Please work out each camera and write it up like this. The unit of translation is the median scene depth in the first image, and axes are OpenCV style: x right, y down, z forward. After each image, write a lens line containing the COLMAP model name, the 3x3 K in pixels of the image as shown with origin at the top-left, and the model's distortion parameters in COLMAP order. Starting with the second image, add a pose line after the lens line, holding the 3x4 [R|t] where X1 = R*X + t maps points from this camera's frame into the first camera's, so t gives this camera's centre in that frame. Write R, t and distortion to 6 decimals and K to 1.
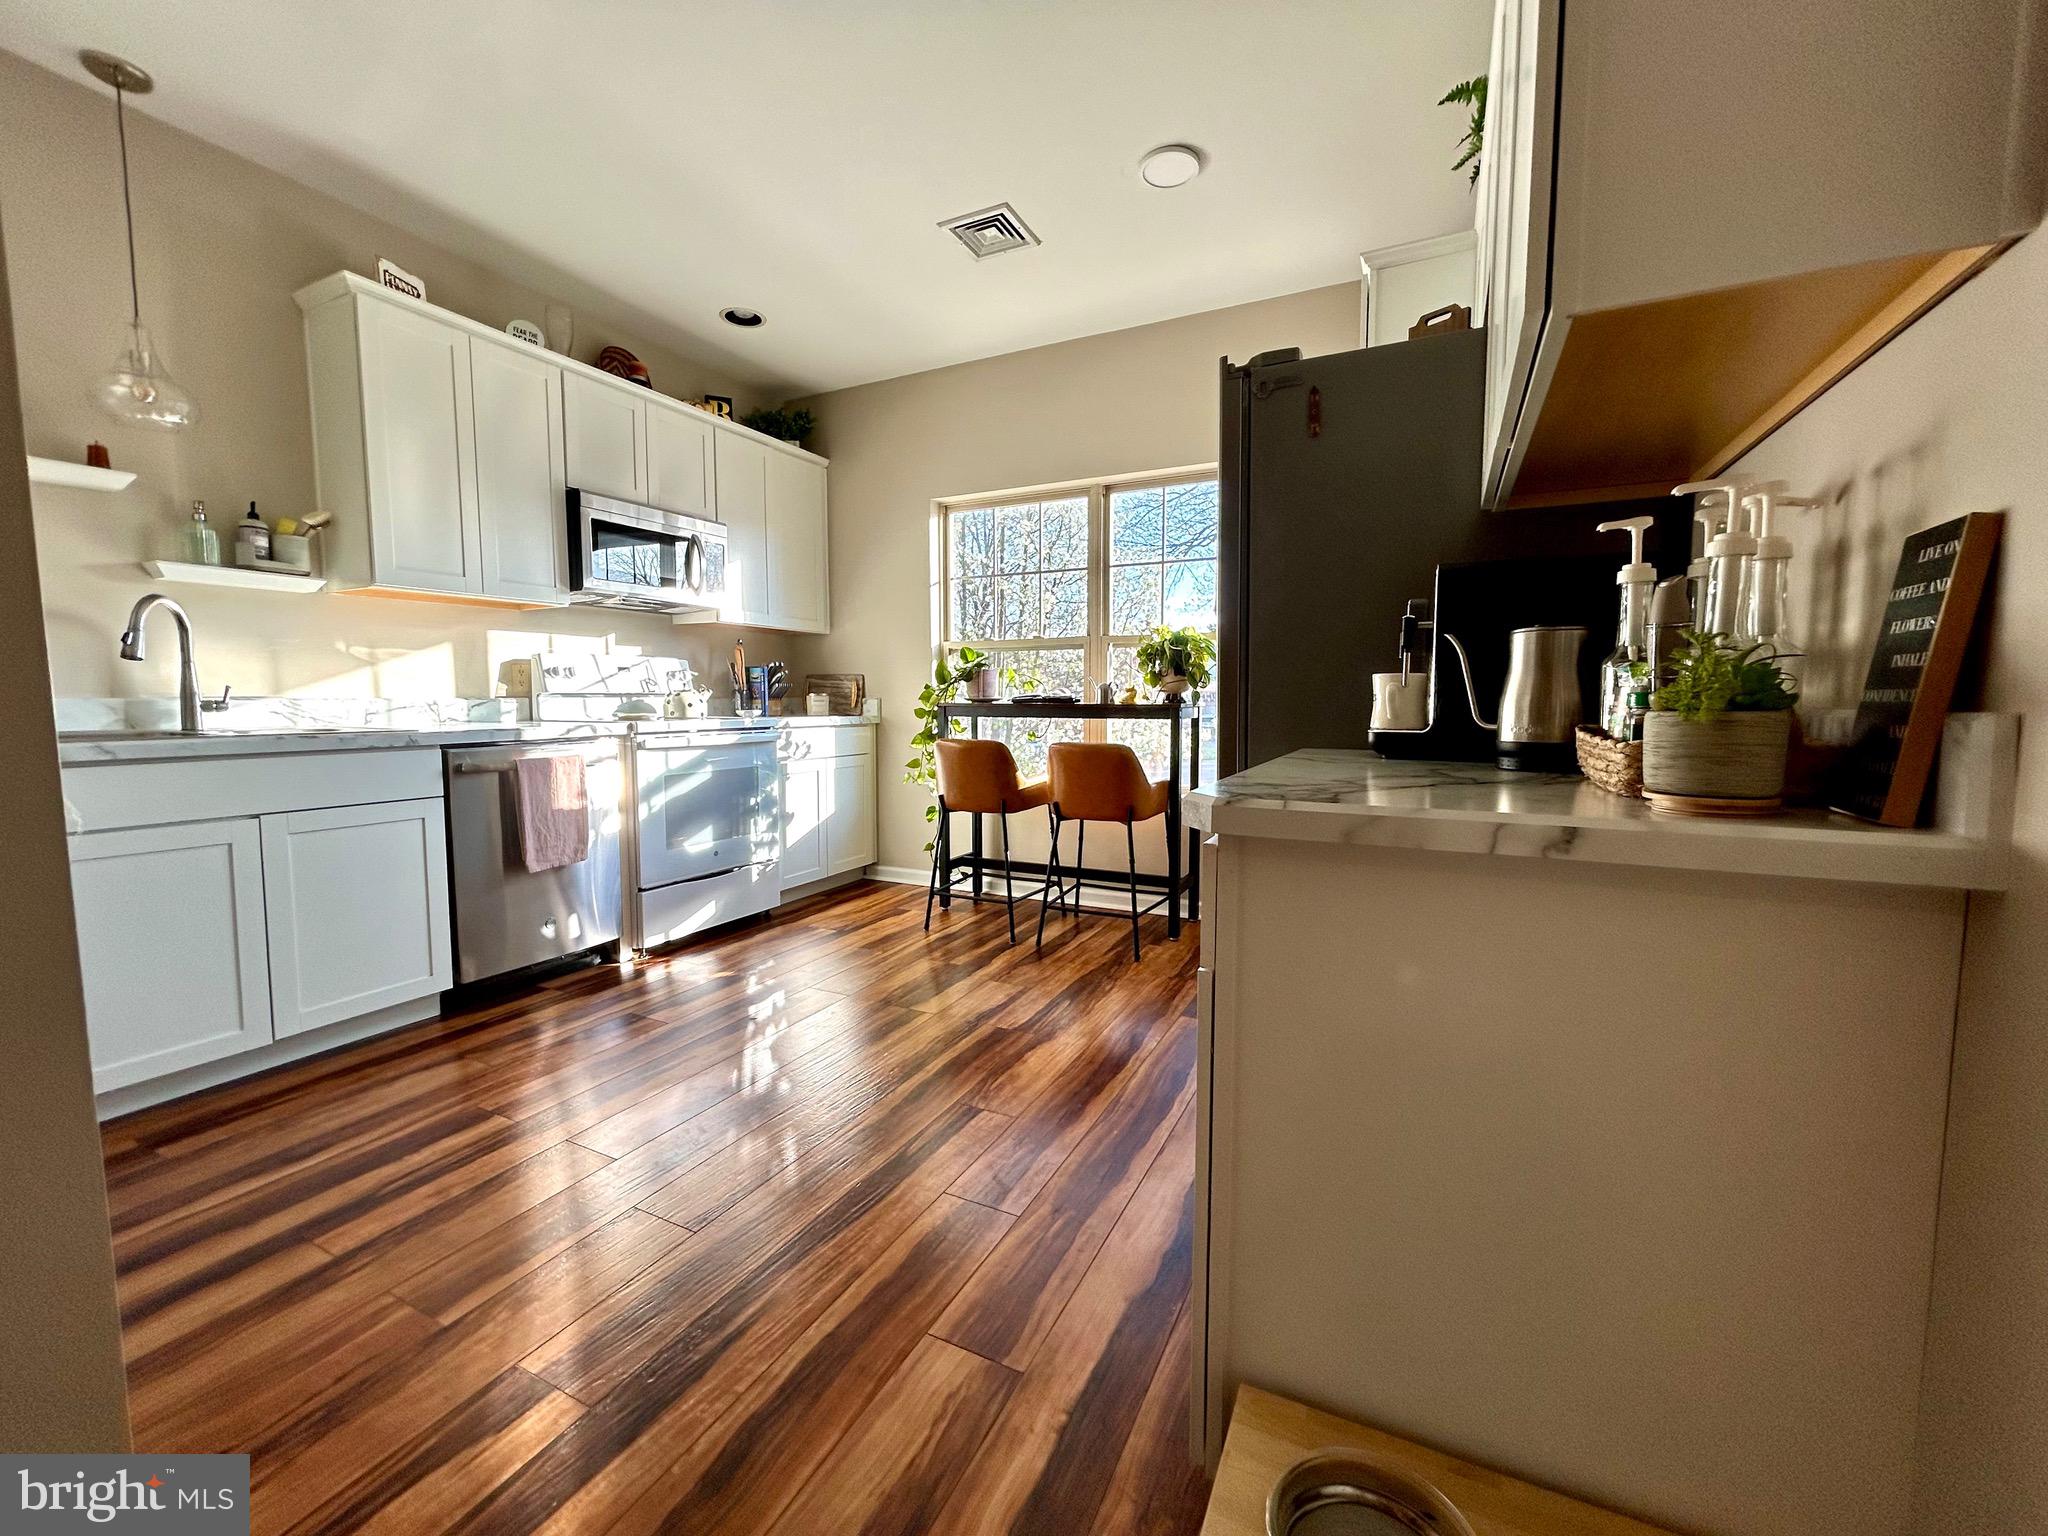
lens RADIAL K [[821.2, 0, 1020.8], [0, 821.2, 769.0], [0, 0, 1]] dist [0.001033, 0.000194]
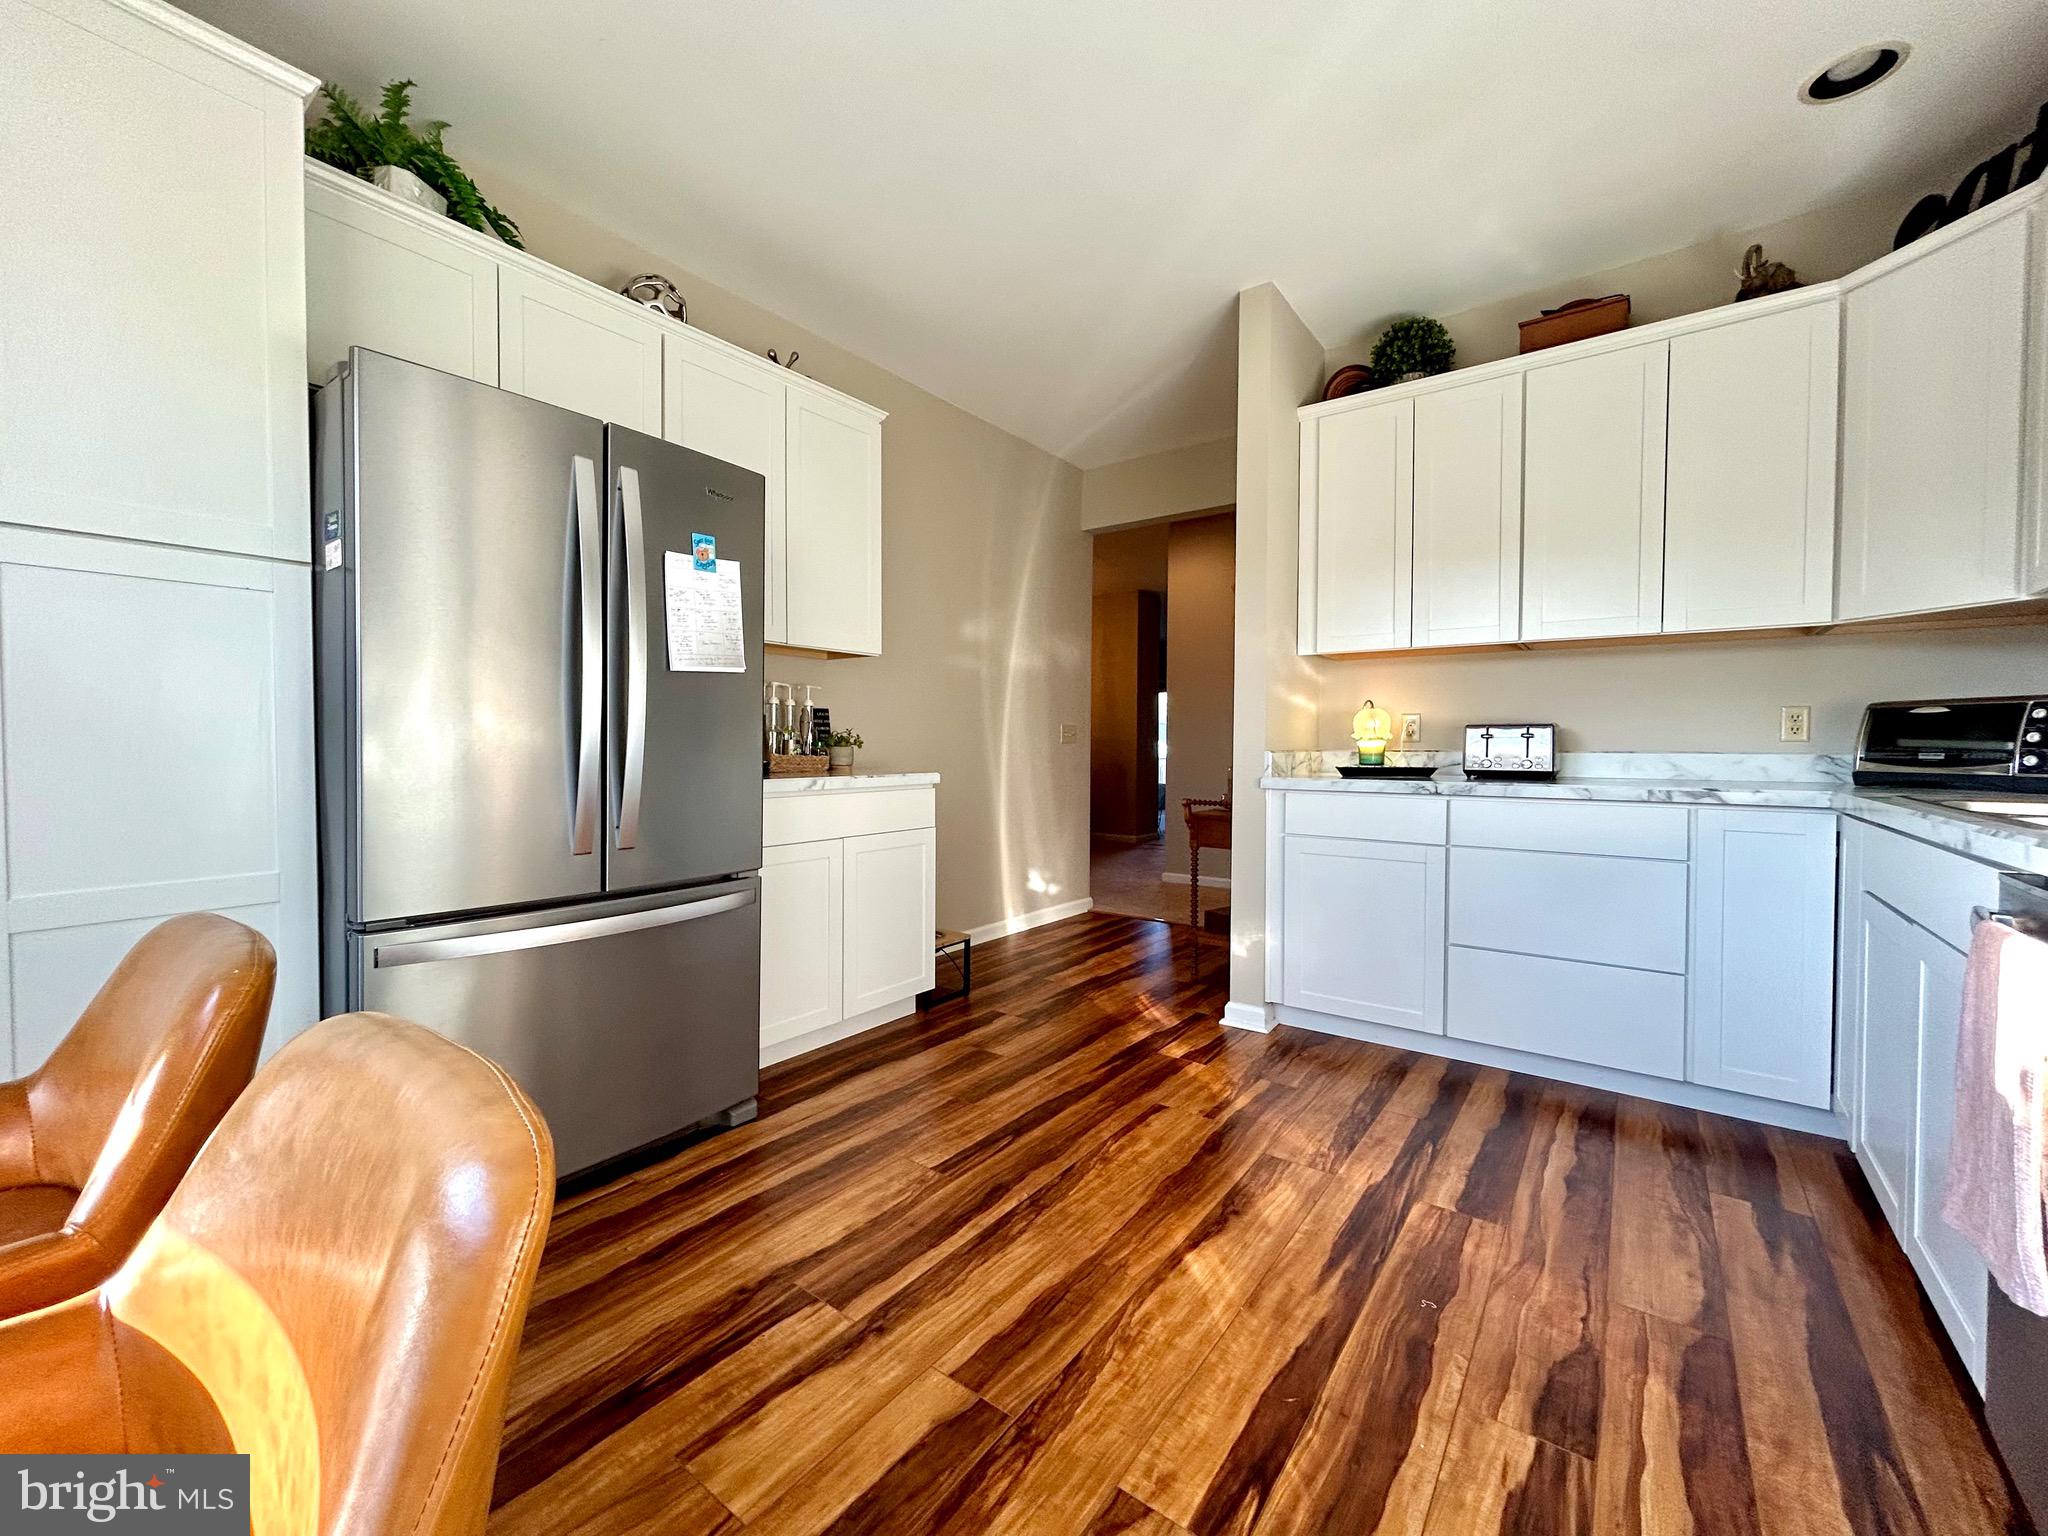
lens RADIAL K [[821.2, 0, 1020.8], [0, 821.2, 769.0], [0, 0, 1]] dist [0.001033, 0.000194]
pose [[-0.984168, -0.011833, 0.176840, -0.188643], [0.009425, 0.992863, 0.118885, -0.100482], [-0.176985, 0.118670, -0.977033, 1.117054]]
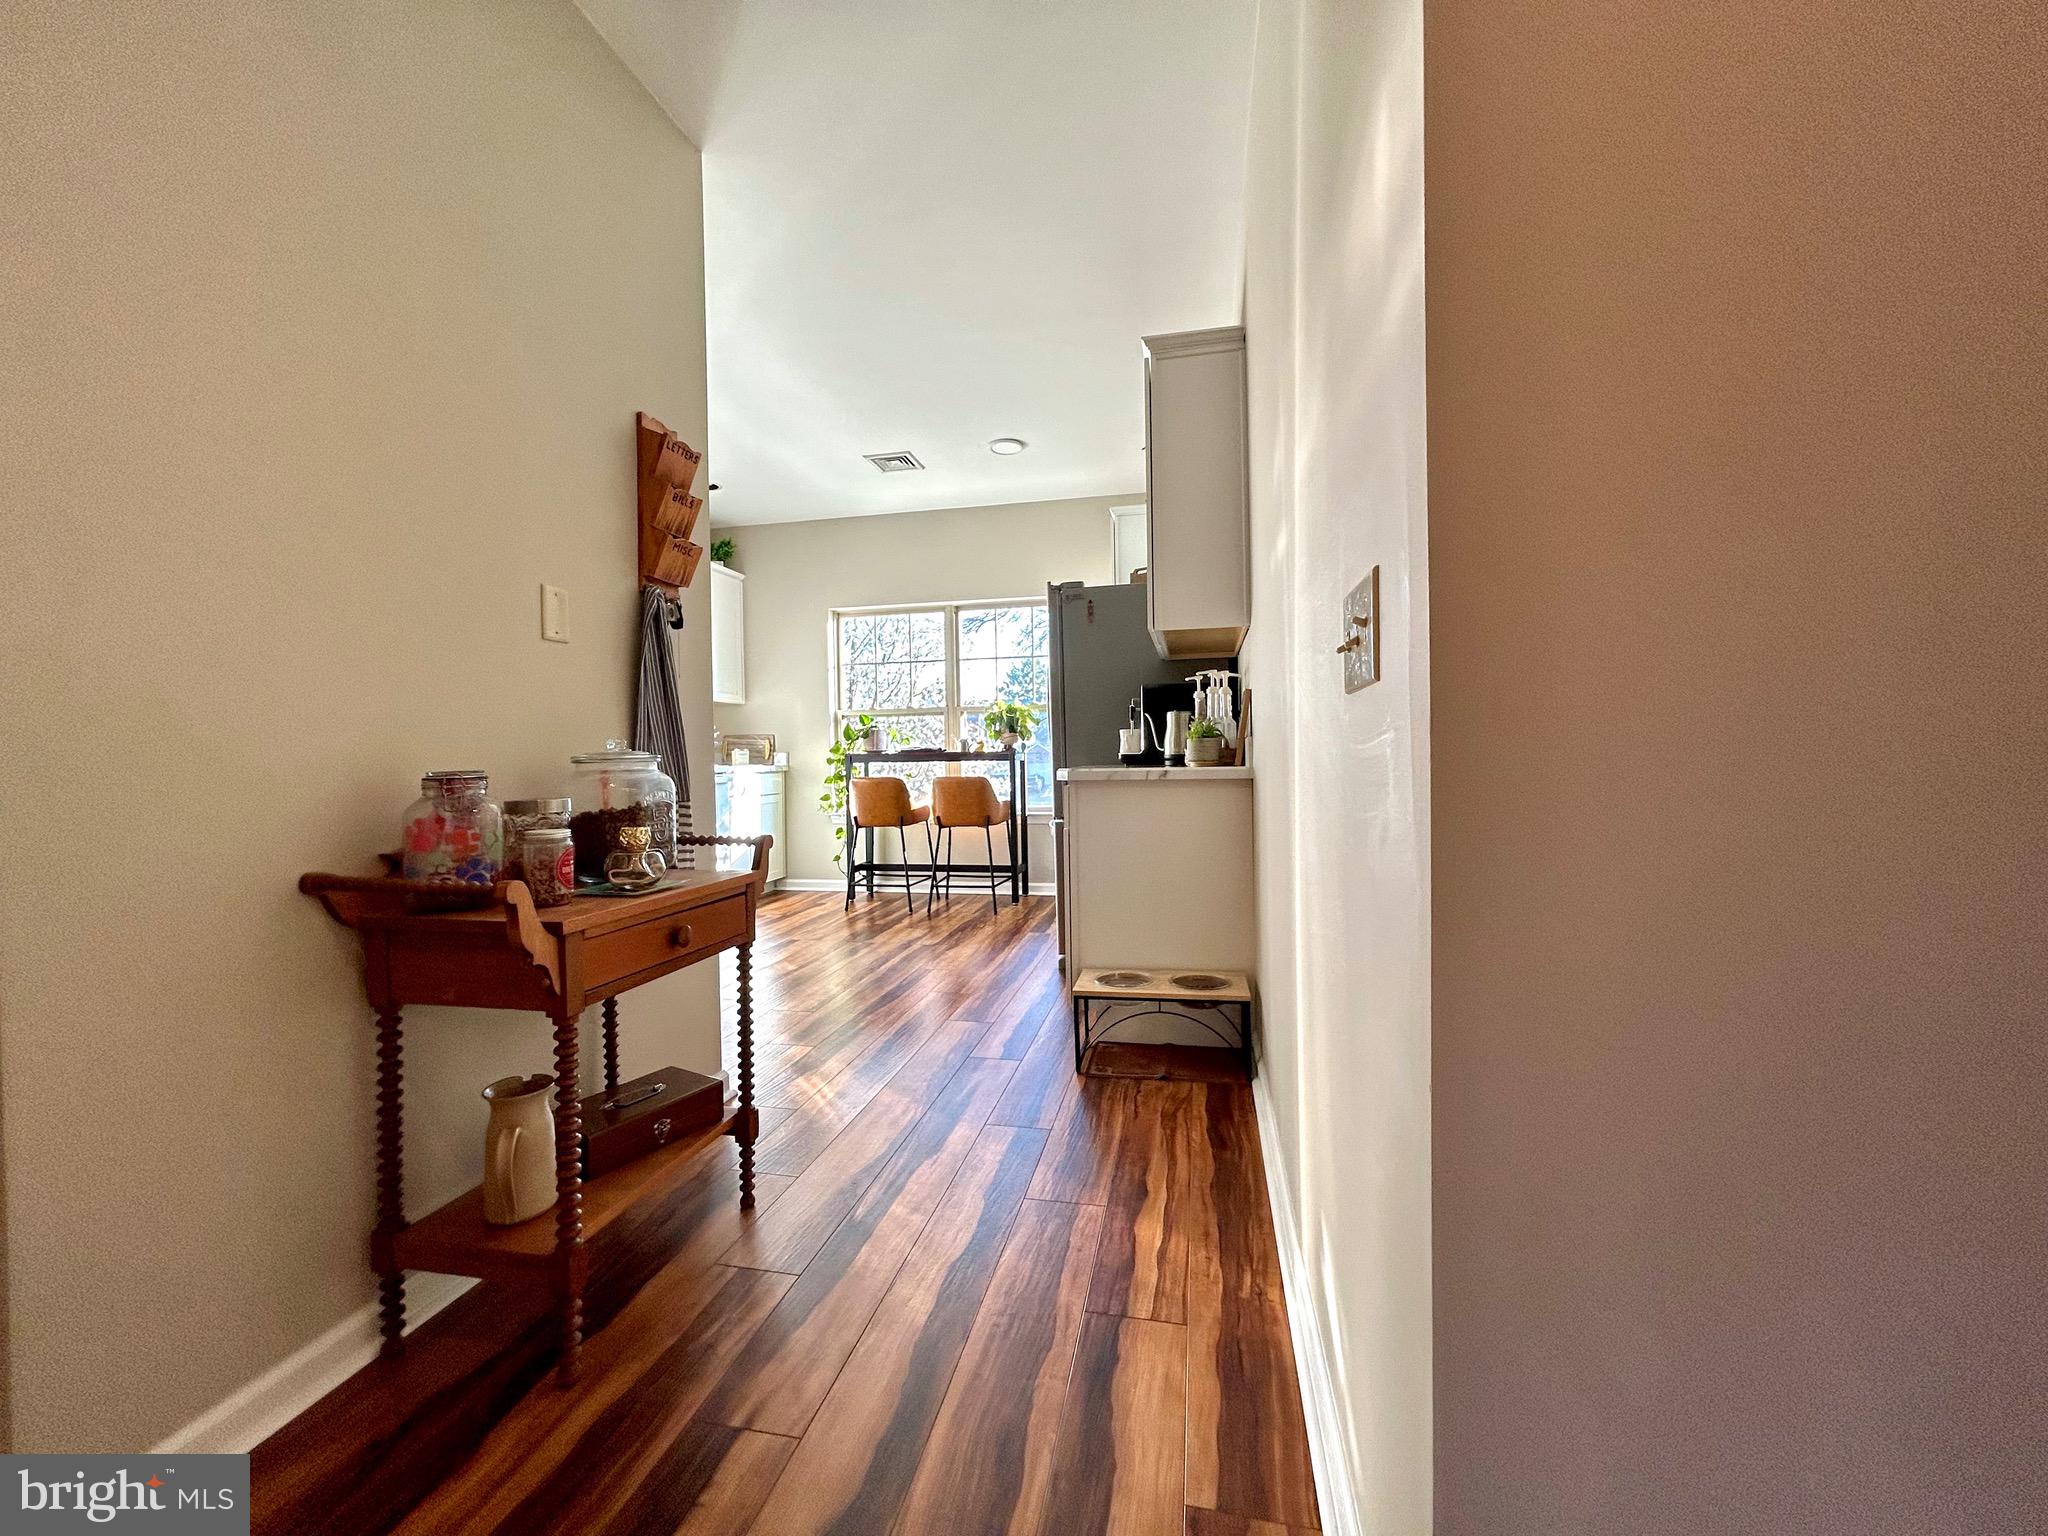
lens RADIAL K [[825.0, 0, 1024.0], [0, 825.0, 768.0], [0, 0, 1]] dist [0.001125, 0.000467]
pose [[0.967566, -0.018584, 0.251933, -0.180706], [0.037548, 0.996792, -0.070679, 0.063216], [-0.249811, 0.077847, 0.965160, -0.503385]]
